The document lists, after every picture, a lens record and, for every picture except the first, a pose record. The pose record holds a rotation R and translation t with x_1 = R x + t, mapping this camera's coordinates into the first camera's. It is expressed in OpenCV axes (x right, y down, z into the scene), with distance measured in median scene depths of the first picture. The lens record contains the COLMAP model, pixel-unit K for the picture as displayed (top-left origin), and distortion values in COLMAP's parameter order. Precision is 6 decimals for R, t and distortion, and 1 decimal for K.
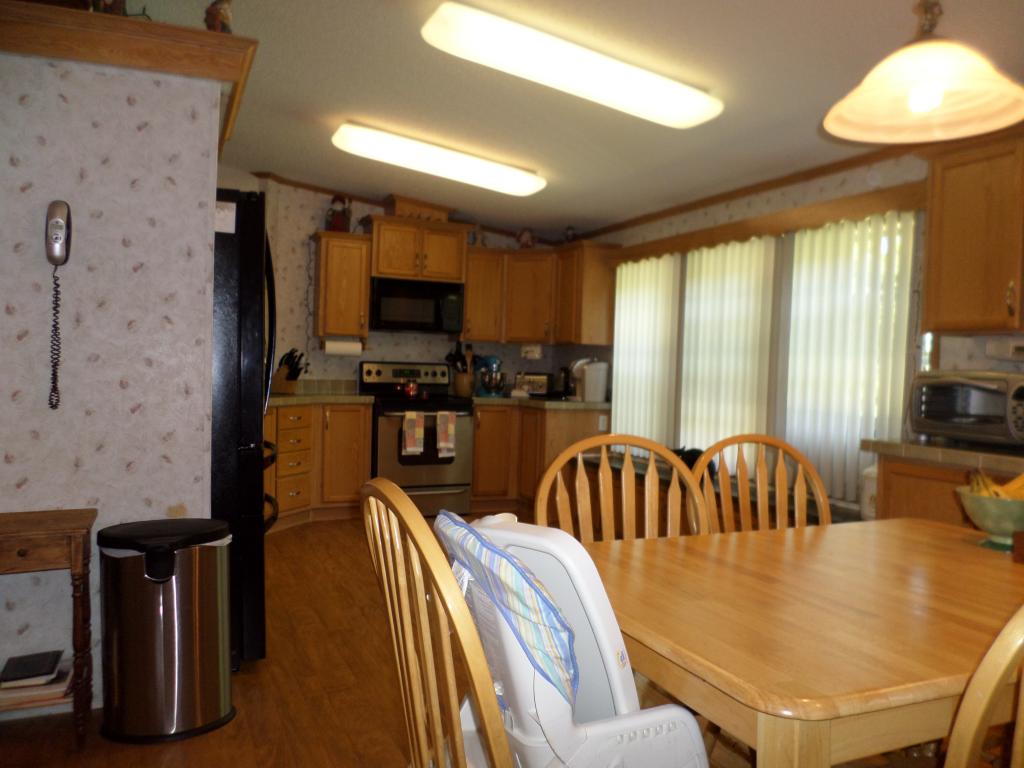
lens RADIAL K [[785.0, 0, 512.2], [0, 785.0, 386.0], [0, 0, 1]] dist [-0.014472, -0.012303]
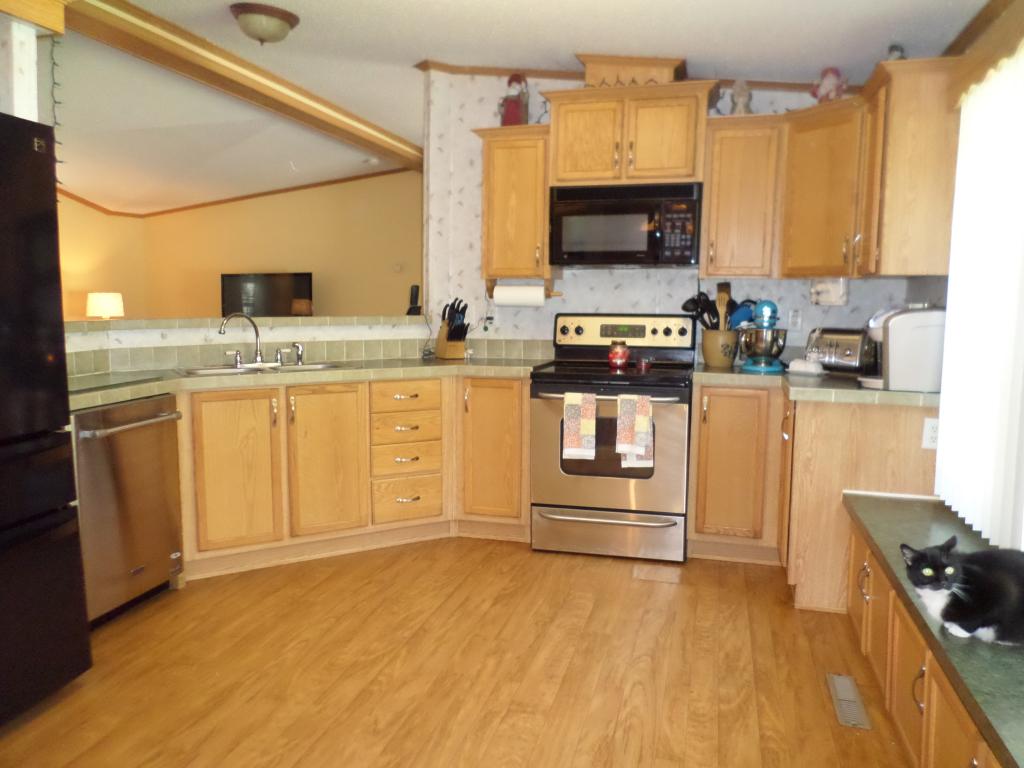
lens RADIAL K [[785.0, 0, 510.9], [0, 785.0, 383.6], [0, 0, 1]] dist [-0.014472, -0.012303]
pose [[0.757131, 0.046633, -0.651596, 0.235786], [-0.000569, 0.997496, 0.070727, -0.019267], [0.653263, -0.053179, 0.755261, 0.457677]]
